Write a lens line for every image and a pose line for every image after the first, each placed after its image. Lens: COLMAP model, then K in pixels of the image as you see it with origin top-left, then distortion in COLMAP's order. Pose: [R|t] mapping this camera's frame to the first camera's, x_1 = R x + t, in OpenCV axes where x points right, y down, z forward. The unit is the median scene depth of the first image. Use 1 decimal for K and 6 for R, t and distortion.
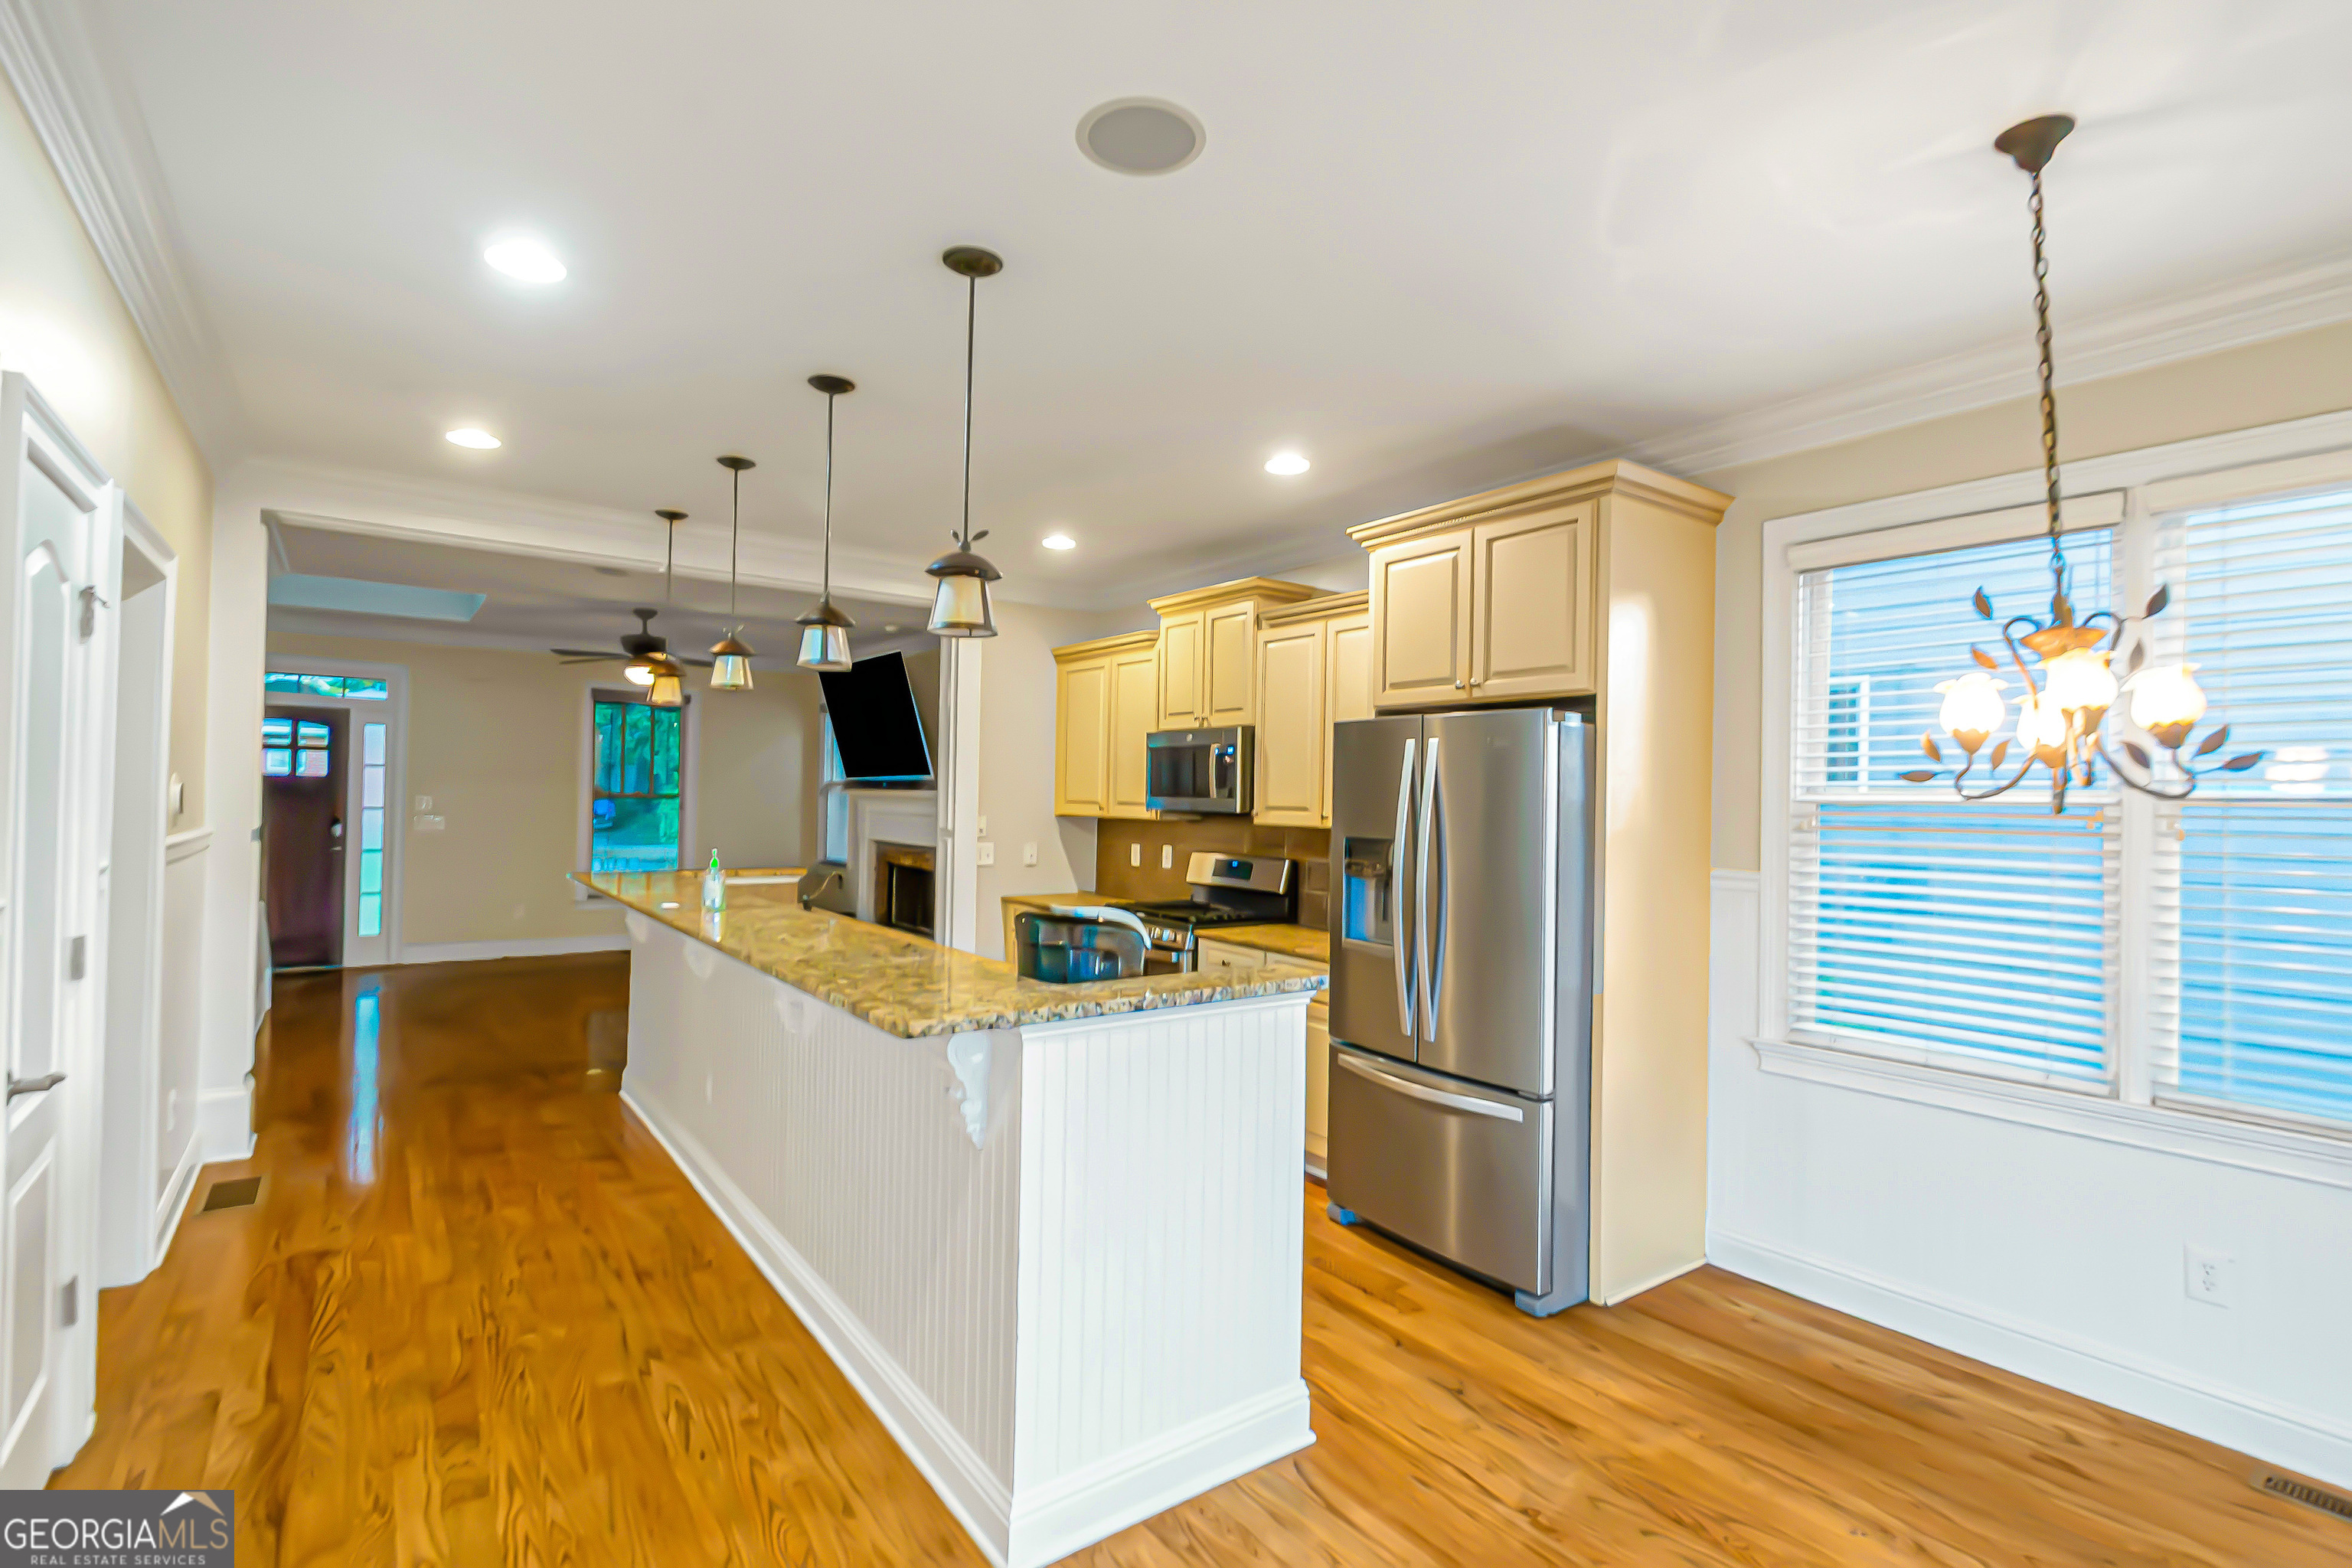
lens RADIAL K [[1114.9, 0, 1176.0], [0, 1114.9, 784.0], [0, 0, 1]] dist [0.009082, -0.007517]
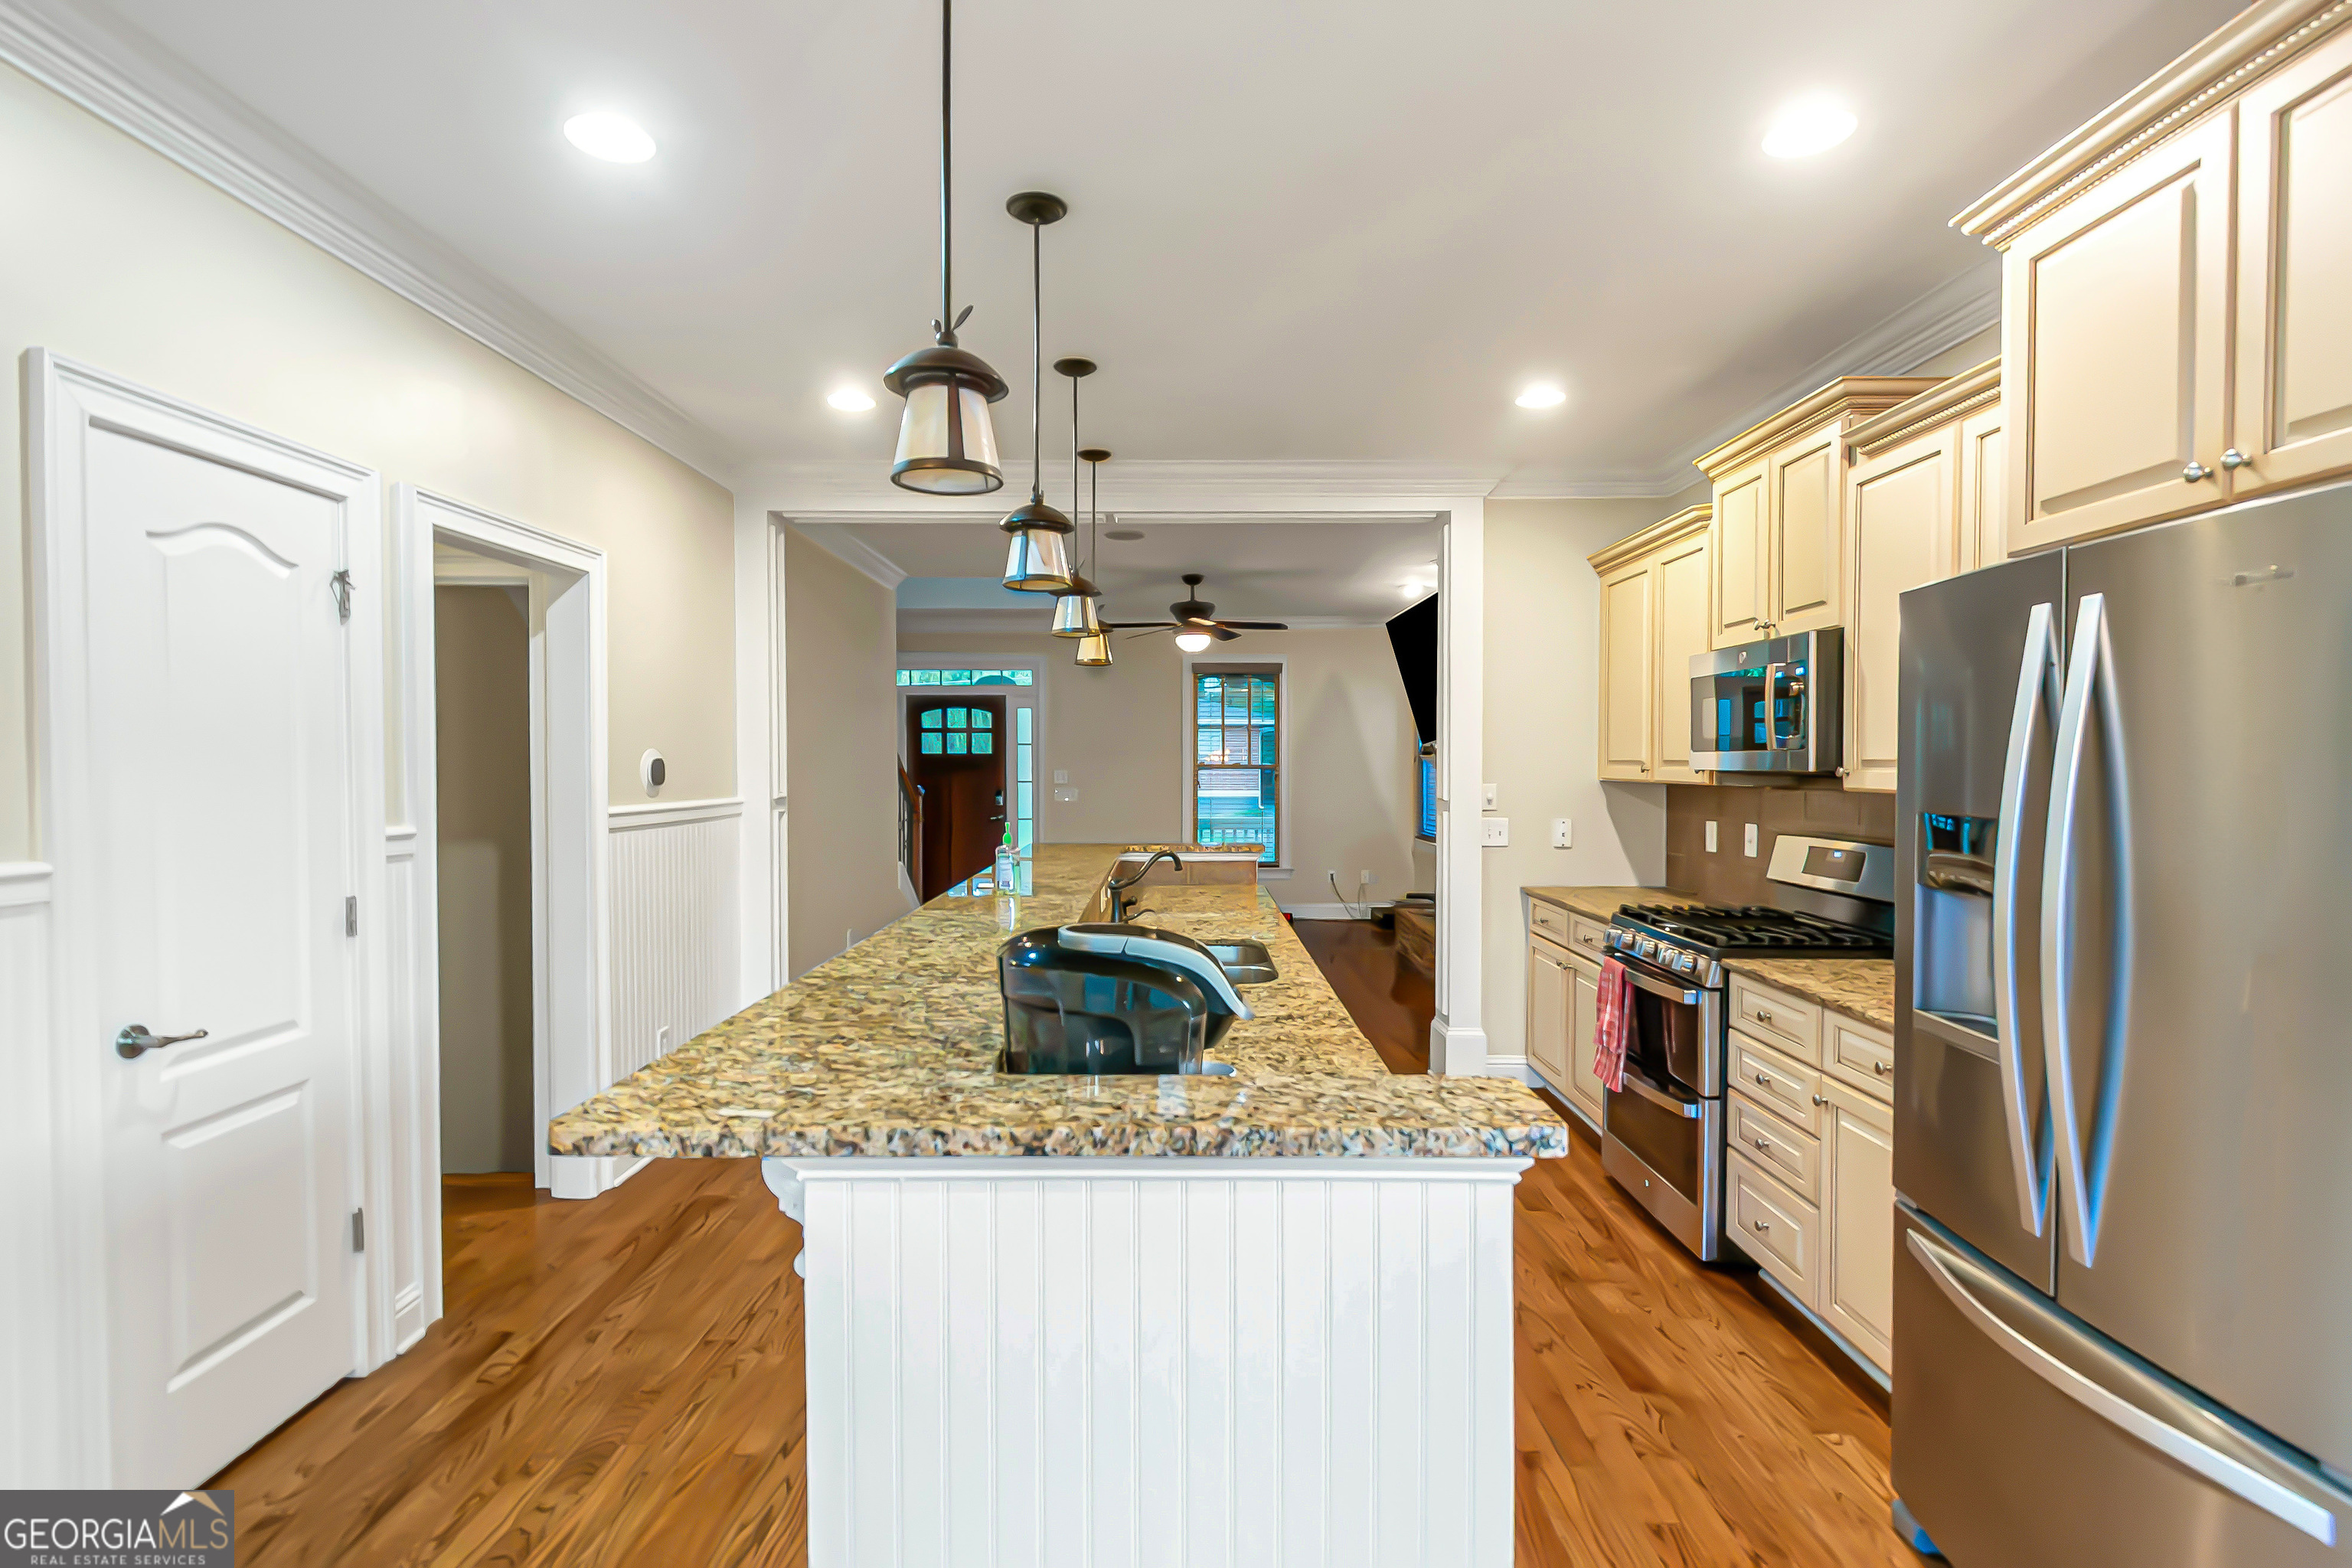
lens RADIAL K [[1114.9, 0, 1176.0], [0, 1114.9, 784.0], [0, 0, 1]] dist [0.009082, -0.007517]
pose [[0.795659, -0.008399, -0.605686, 0.150014], [0.023349, 0.999586, 0.016811, 0.014002], [0.605295, -0.027518, 0.795526, 0.300789]]
